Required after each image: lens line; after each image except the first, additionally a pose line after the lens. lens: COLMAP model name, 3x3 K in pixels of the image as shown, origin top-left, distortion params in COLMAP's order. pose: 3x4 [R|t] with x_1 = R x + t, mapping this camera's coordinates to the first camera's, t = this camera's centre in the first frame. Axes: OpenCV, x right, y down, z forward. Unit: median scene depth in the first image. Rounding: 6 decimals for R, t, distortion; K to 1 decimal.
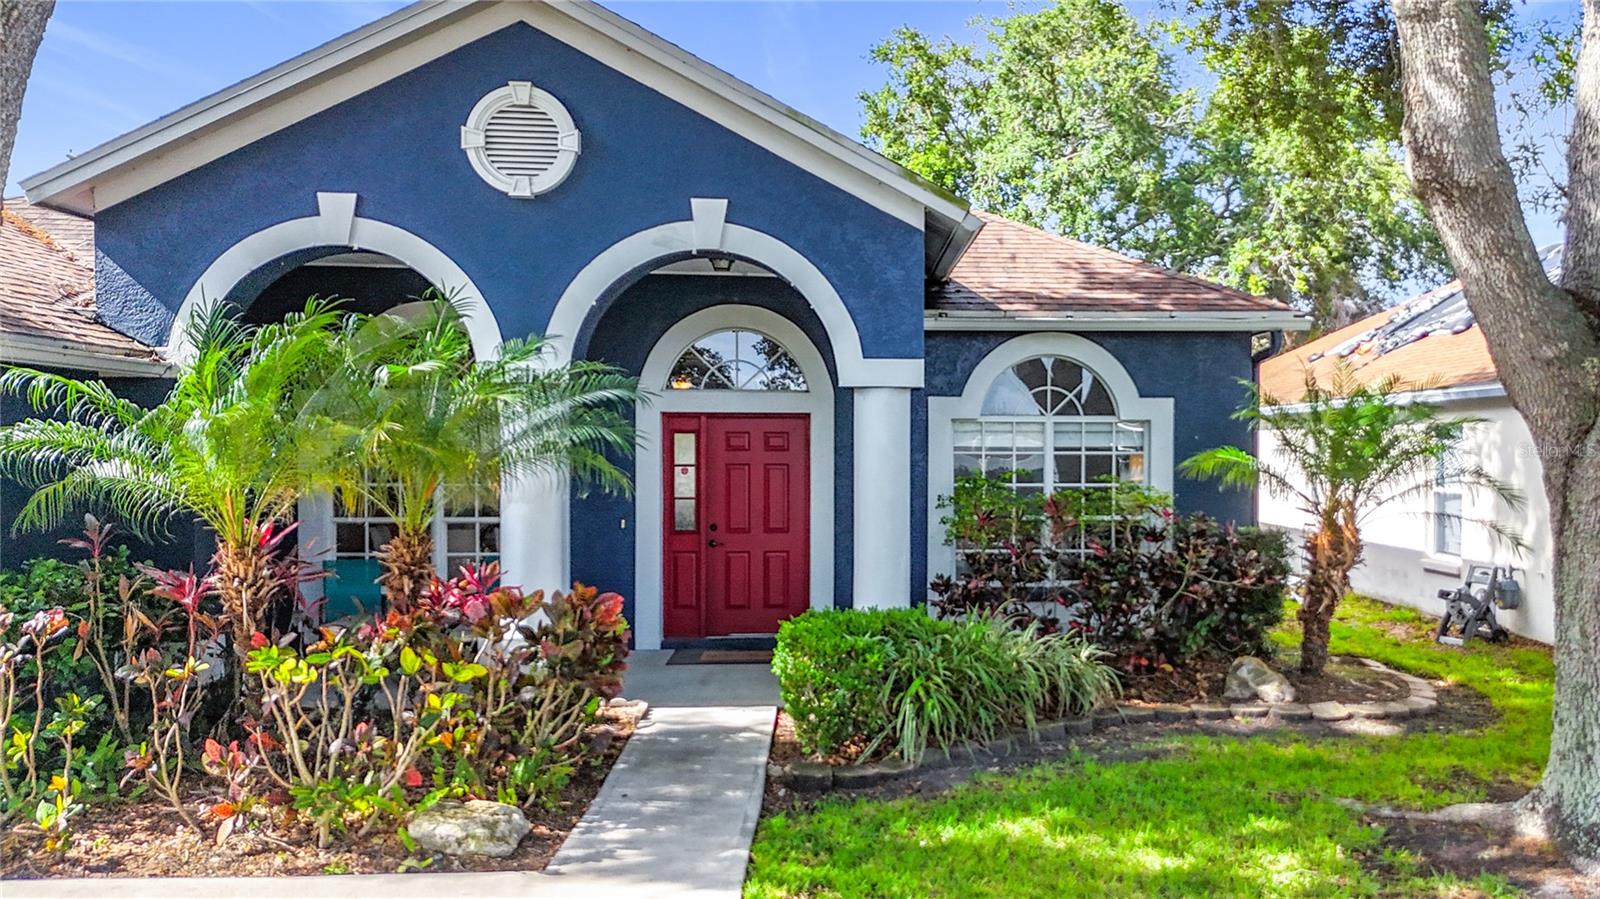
lens RADIAL K [[1351.1, 0, 1004.7], [0, 1351.1, 494.1], [0, 0, 1]] dist [0.001770, -0.005144]
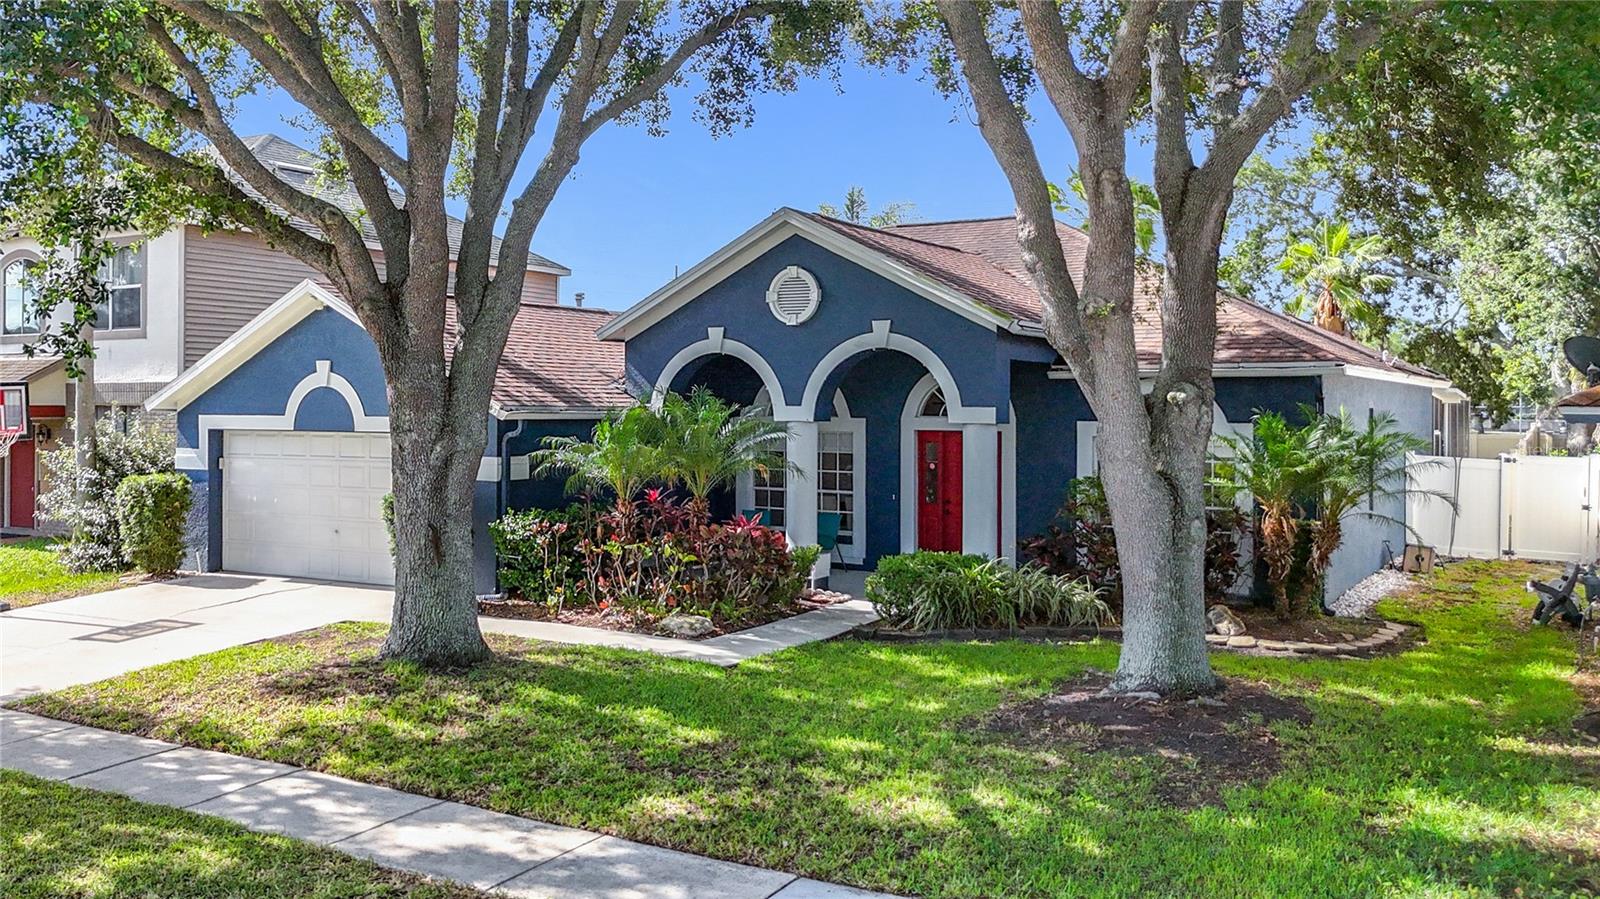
lens RADIAL K [[1314.9, 0, 800.0], [0, 1314.9, 449.5], [0, 0, 1]] dist [0.001151, -0.001125]
pose [[0.812877, 0.018300, -0.582148, 0.685009], [-0.025380, 0.999670, -0.004014, -0.033255], [0.581883, 0.018038, 0.813073, -0.470870]]
